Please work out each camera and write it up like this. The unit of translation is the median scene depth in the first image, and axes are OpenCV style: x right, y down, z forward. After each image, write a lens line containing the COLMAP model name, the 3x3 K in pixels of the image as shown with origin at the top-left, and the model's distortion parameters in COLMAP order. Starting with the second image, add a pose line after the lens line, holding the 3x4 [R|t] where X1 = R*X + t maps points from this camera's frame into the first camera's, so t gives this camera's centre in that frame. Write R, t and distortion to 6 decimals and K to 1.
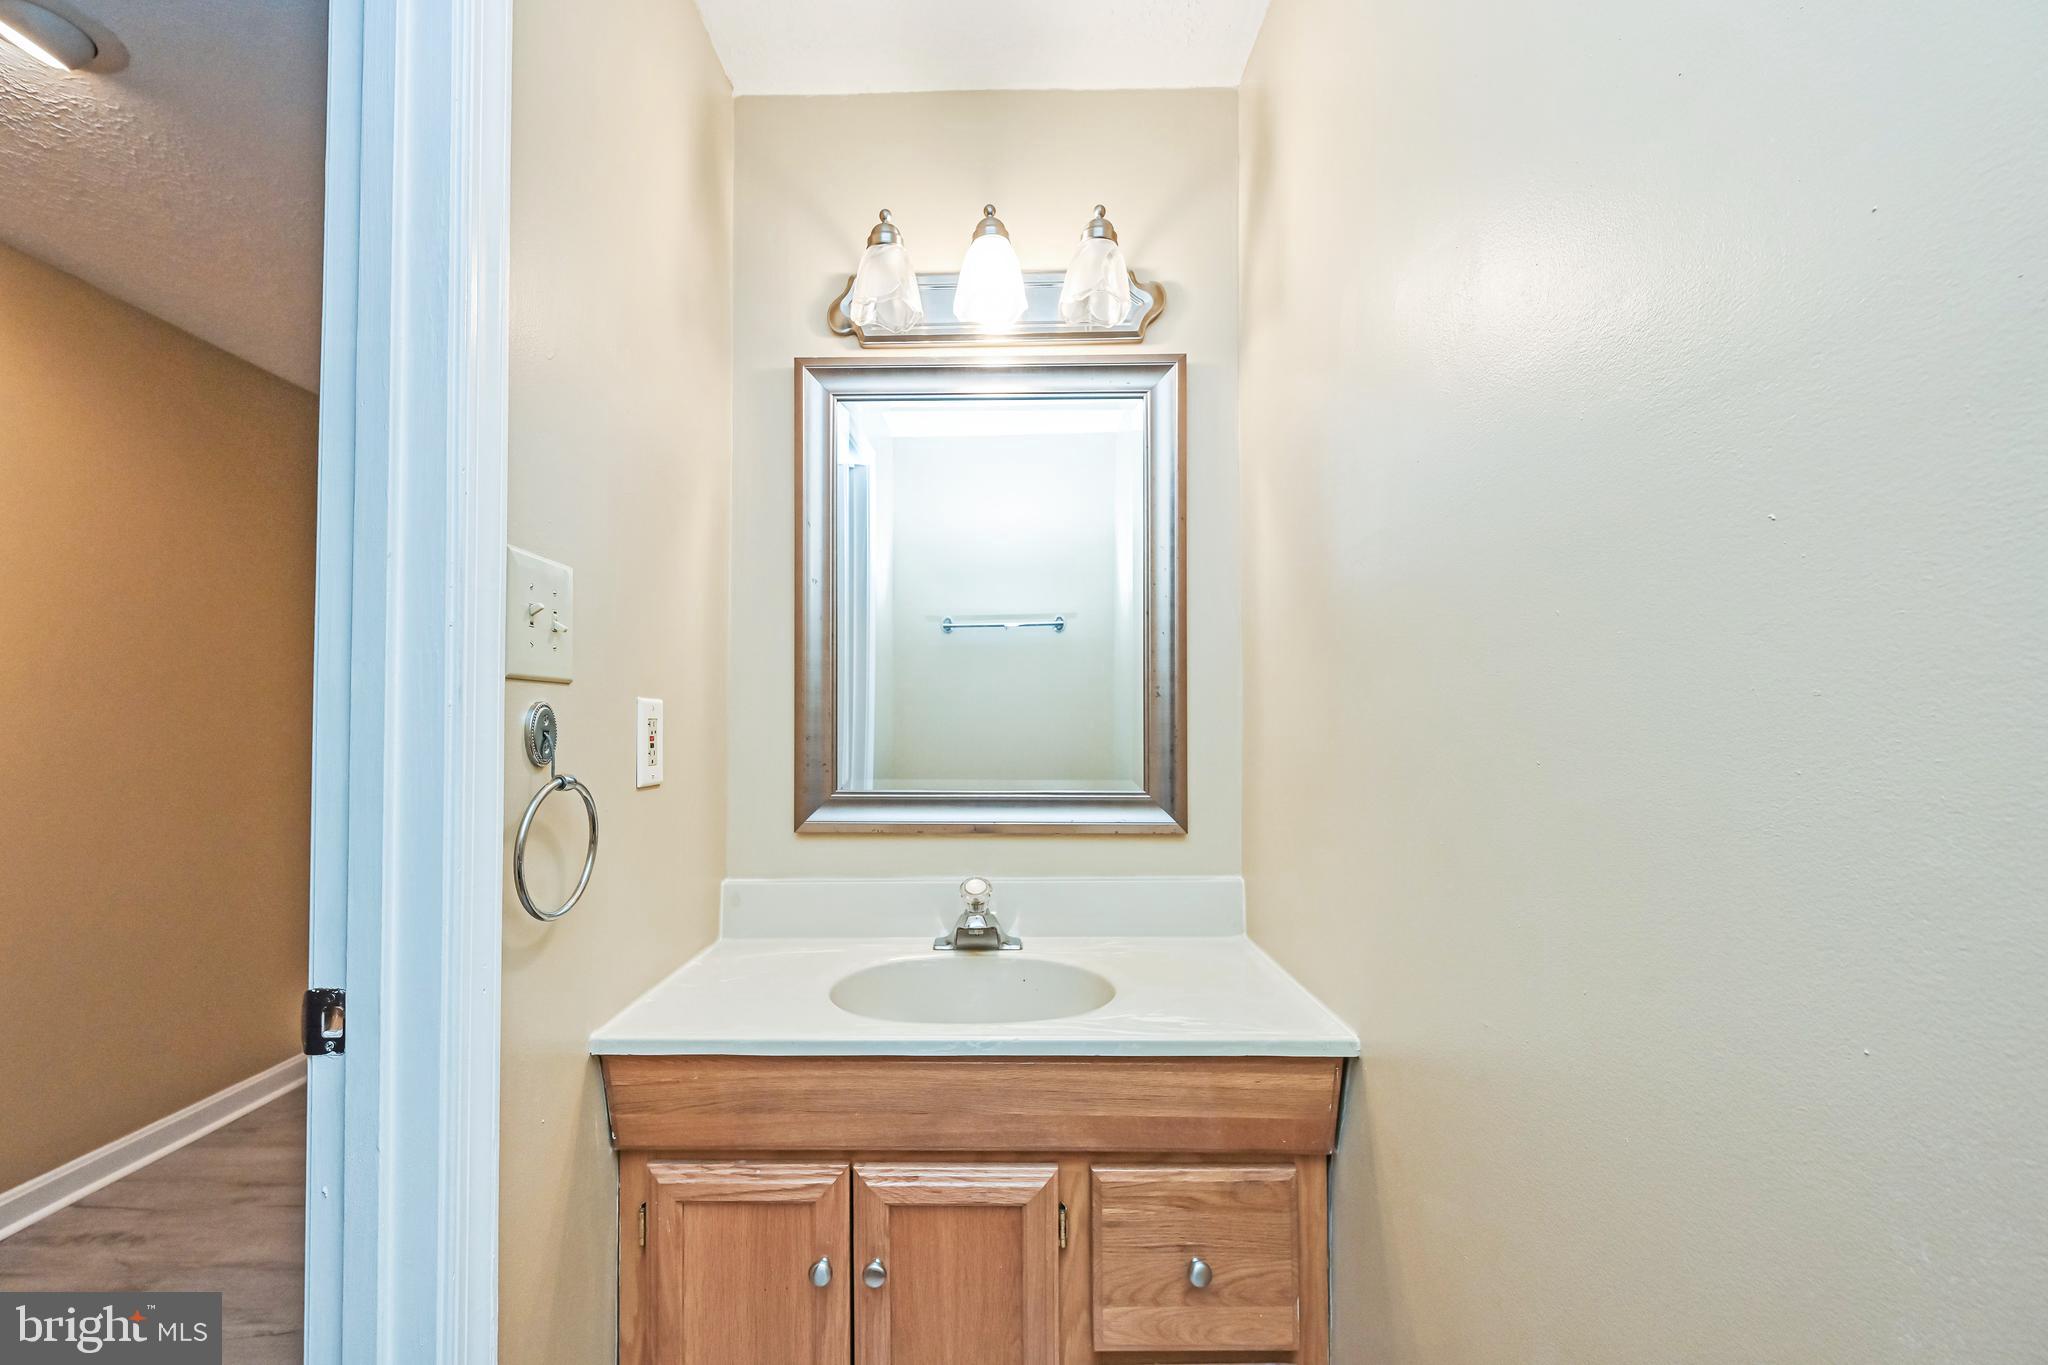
lens RADIAL K [[811.9, 0, 1017.3], [0, 811.9, 716.6], [0, 0, 1]] dist [0.003712, -0.000347]
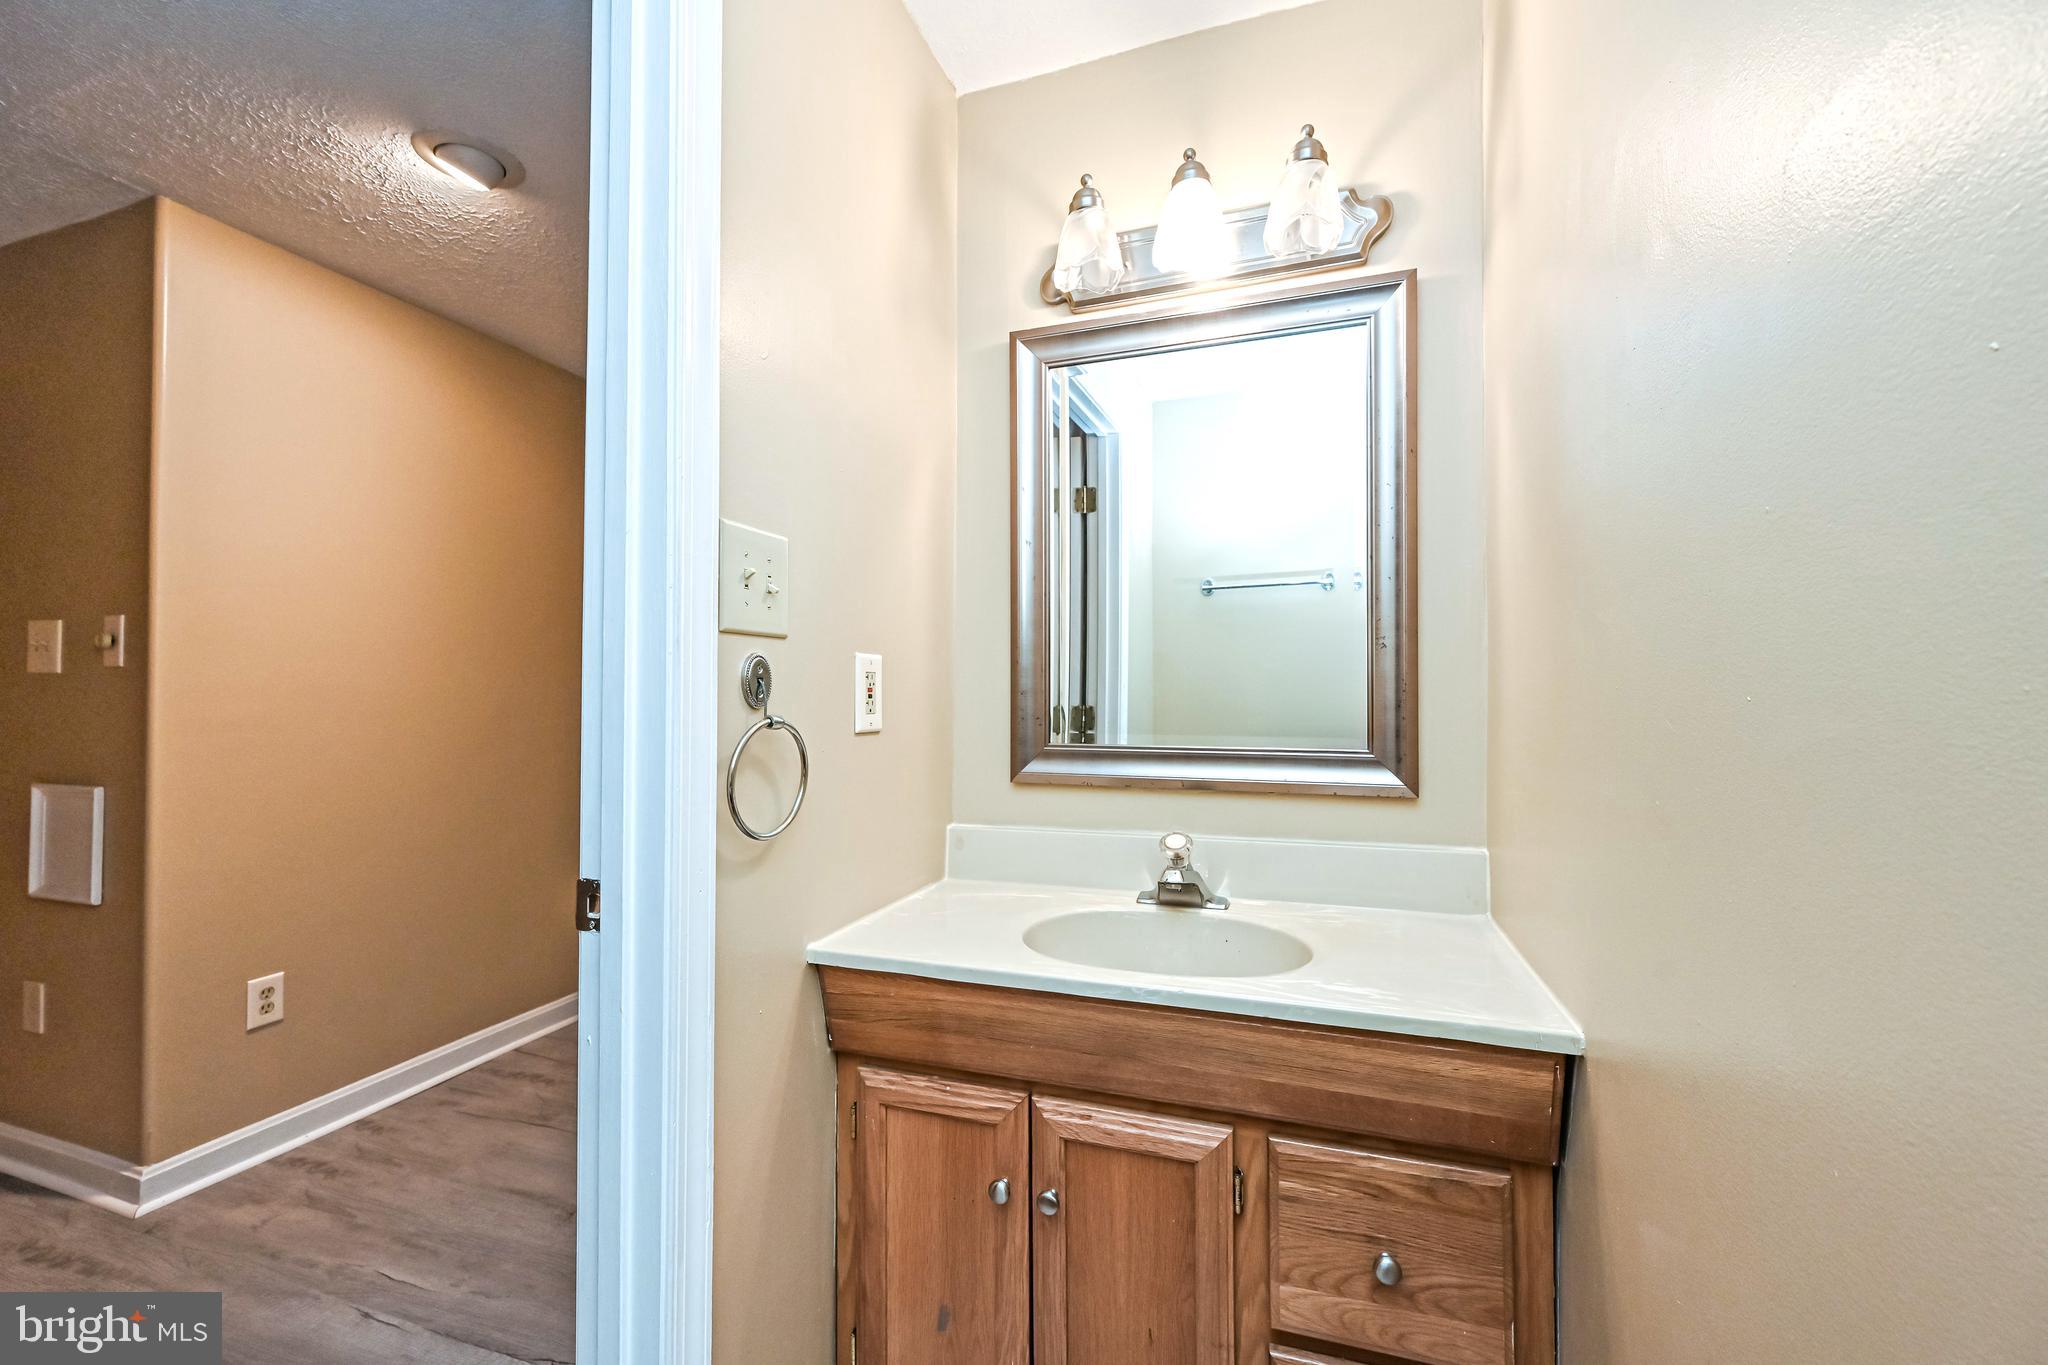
lens RADIAL K [[811.9, 0, 1035.0], [0, 811.9, 684.8], [0, 0, 1]] dist [0.003712, -0.000347]
pose [[0.952218, -0.003920, -0.305393, 0.121225], [0.004717, 0.999987, 0.001874, 0.021671], [0.305381, -0.003225, 0.952225, 0.008455]]
